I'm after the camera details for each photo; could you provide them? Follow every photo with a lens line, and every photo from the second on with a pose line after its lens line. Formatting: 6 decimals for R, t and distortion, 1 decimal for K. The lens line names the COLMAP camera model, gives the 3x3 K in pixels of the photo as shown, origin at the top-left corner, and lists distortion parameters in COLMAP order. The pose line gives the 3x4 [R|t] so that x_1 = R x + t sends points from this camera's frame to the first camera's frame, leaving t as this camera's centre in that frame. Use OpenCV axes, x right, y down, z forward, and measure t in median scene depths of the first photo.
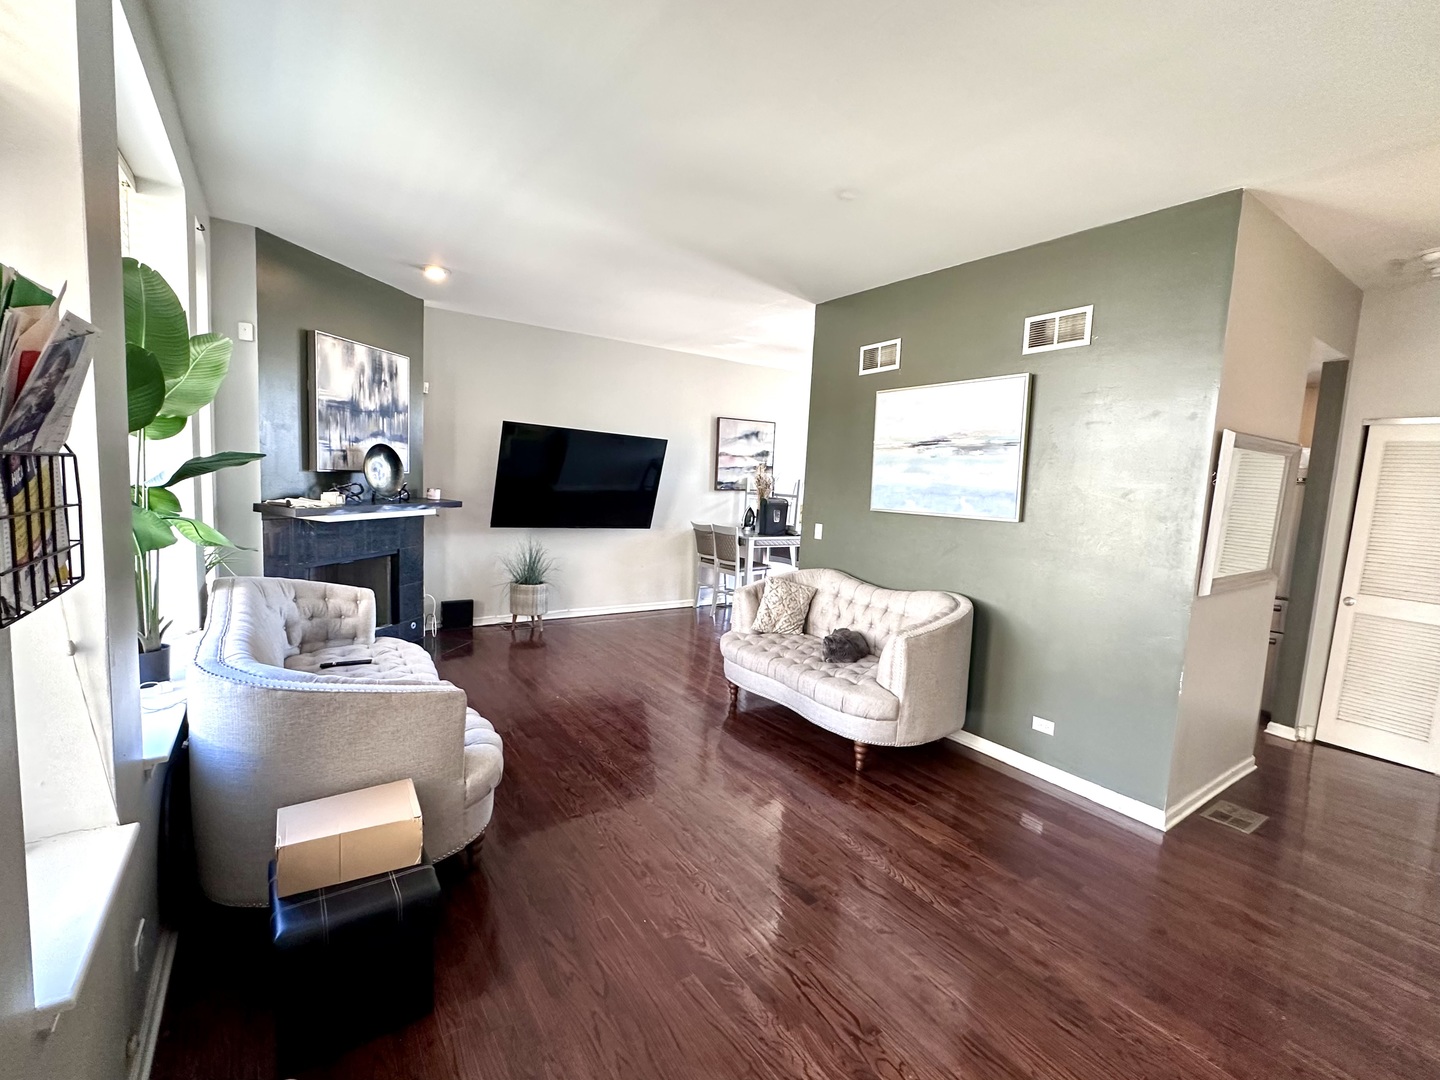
lens RADIAL K [[622.7, 0, 720.0], [0, 622.7, 540.0], [0, 0, 1]] dist [-0.000058, -0.000046]
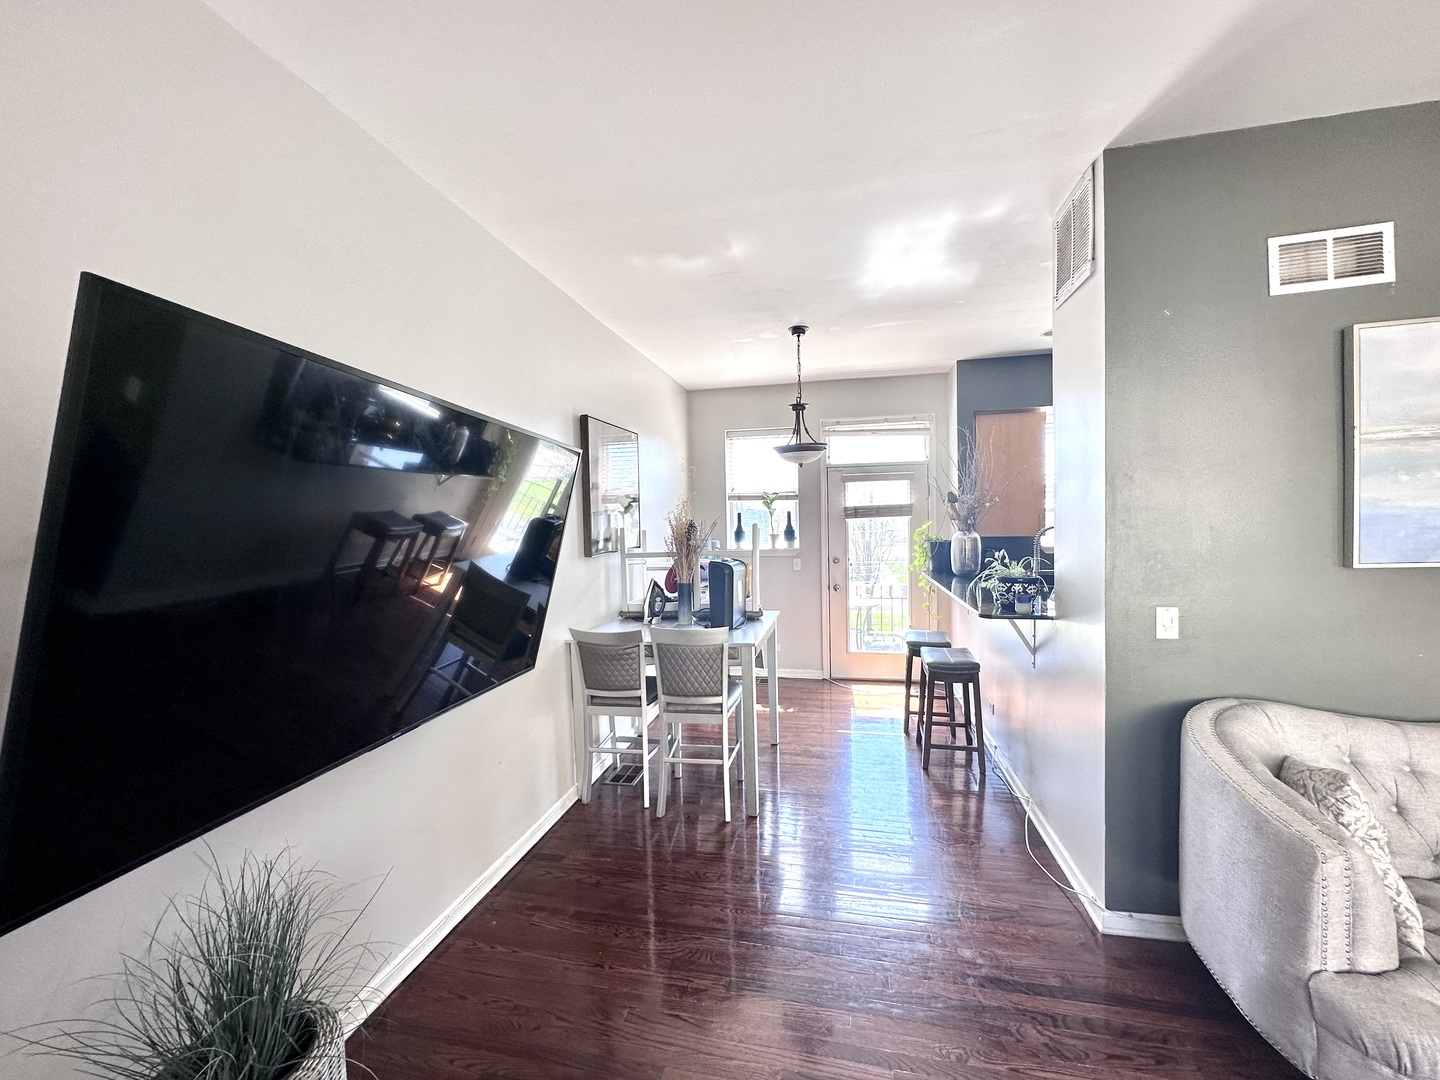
lens RADIAL K [[622.7, 0, 720.0], [0, 622.7, 540.0], [0, 0, 1]] dist [-0.000058, -0.000046]
pose [[0.757826, -0.076550, 0.647950, -0.262369], [0.124548, 0.991804, -0.028495, -0.067905], [-0.640458, 0.102296, 0.761150, 0.552708]]
